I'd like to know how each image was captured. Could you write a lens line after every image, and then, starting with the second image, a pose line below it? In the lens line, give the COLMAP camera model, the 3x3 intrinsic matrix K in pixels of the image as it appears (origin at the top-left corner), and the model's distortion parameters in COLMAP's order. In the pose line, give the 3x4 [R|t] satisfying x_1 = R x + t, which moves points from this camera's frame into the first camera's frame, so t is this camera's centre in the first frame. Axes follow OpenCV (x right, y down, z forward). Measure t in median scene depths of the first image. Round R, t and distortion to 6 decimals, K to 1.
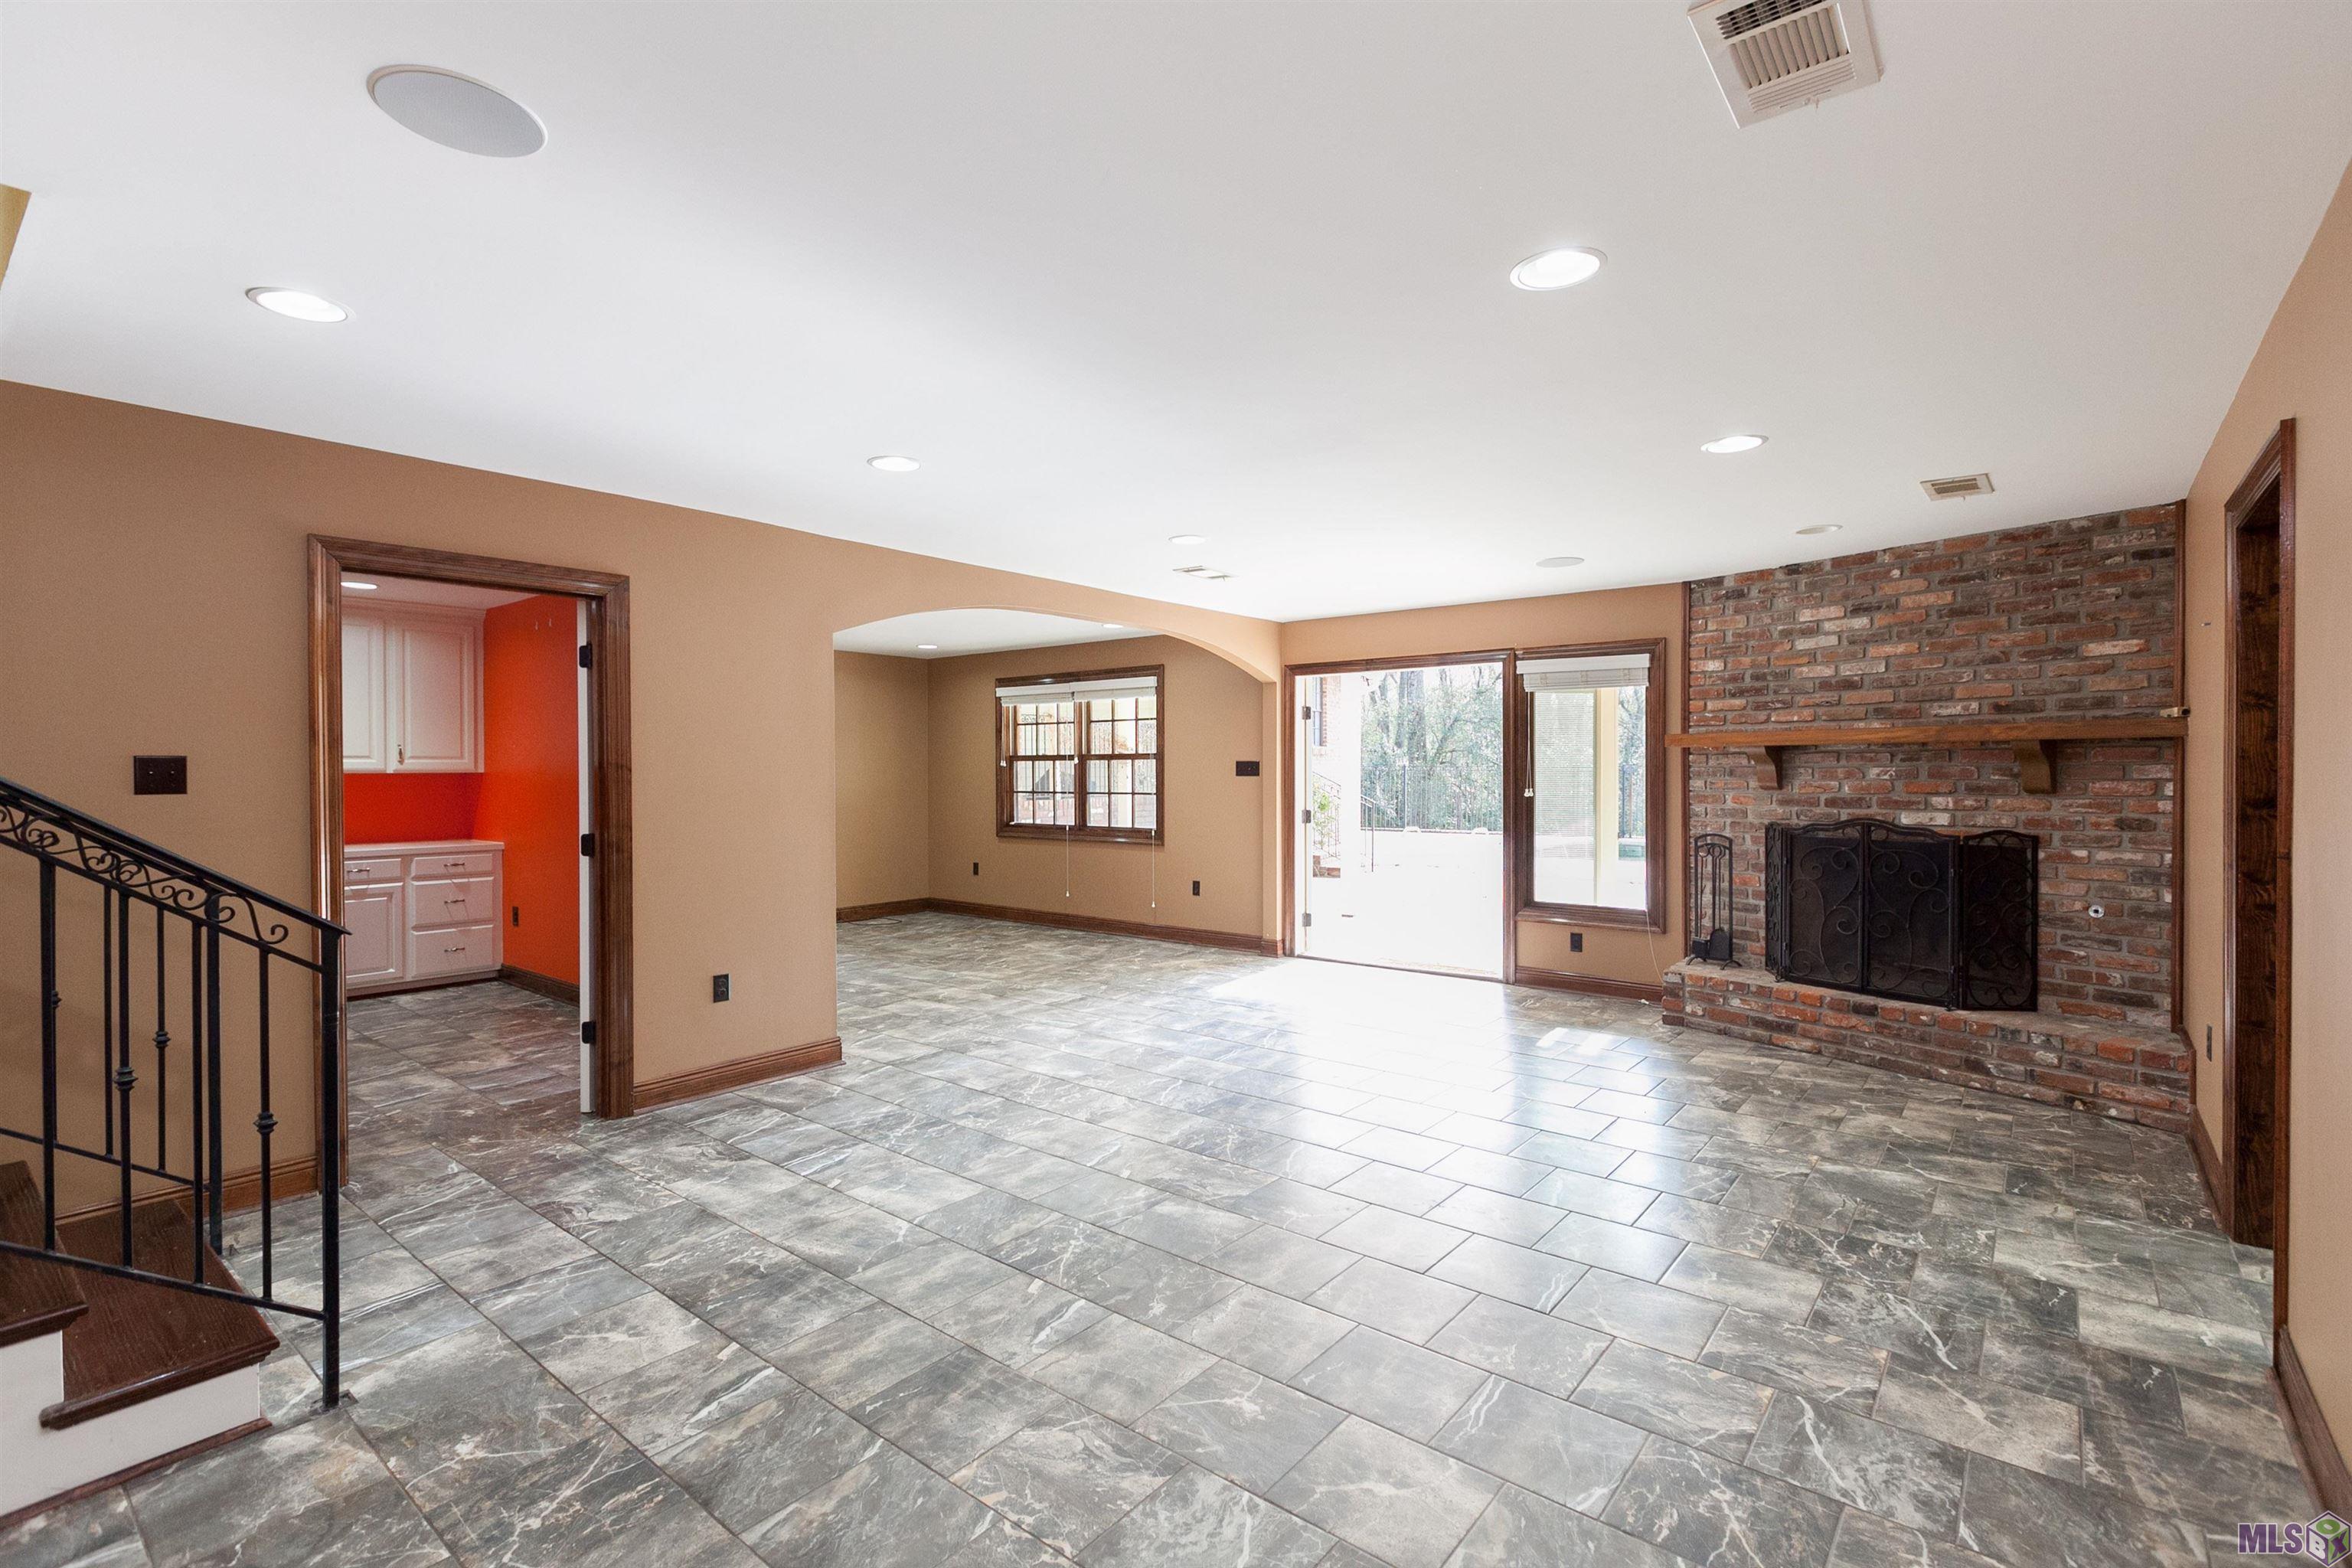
lens RADIAL K [[1074.6, 0, 1149.1], [0, 1074.6, 772.2], [0, 0, 1]] dist [0.000595, -0.000534]
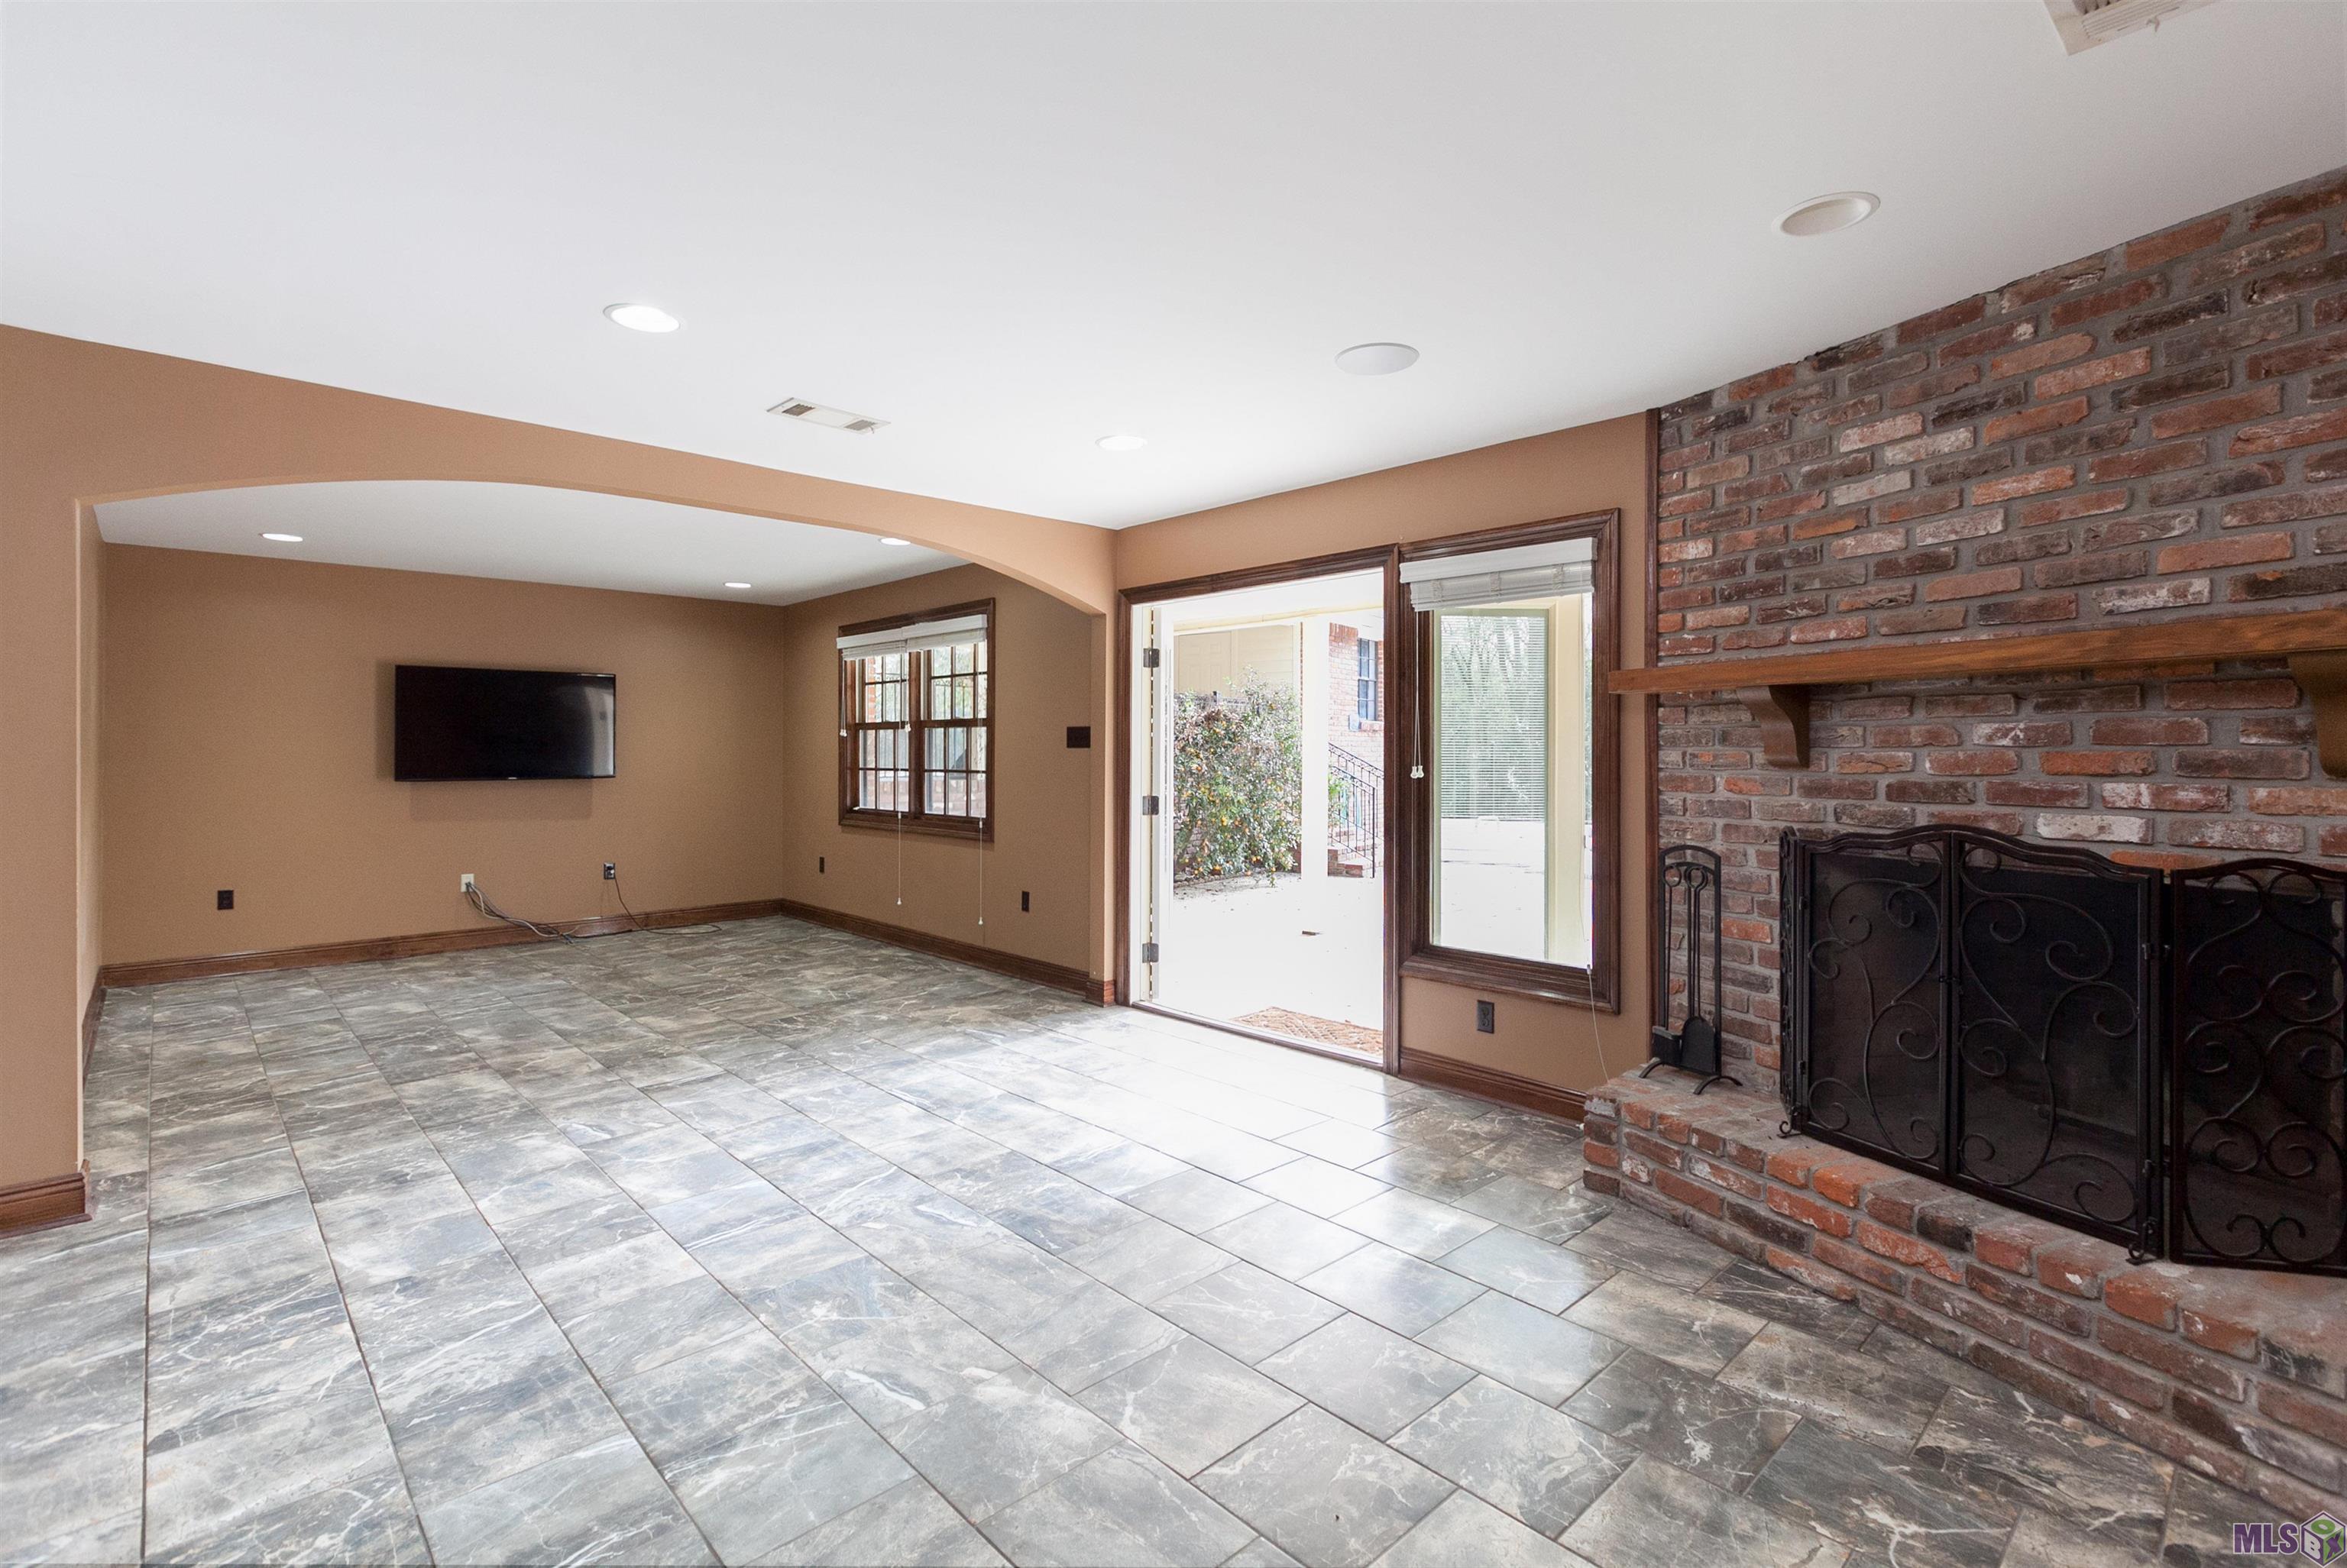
lens RADIAL K [[1064.7, 0, 1166.7], [0, 1064.7, 745.5], [0, 0, 1]] dist [-0.002058, -0.000730]
pose [[0.992309, 0.001953, -0.123772, 0.336357], [-0.002888, 0.999969, -0.007371, 0.010200], [0.123753, 0.007672, 0.992283, 0.431313]]
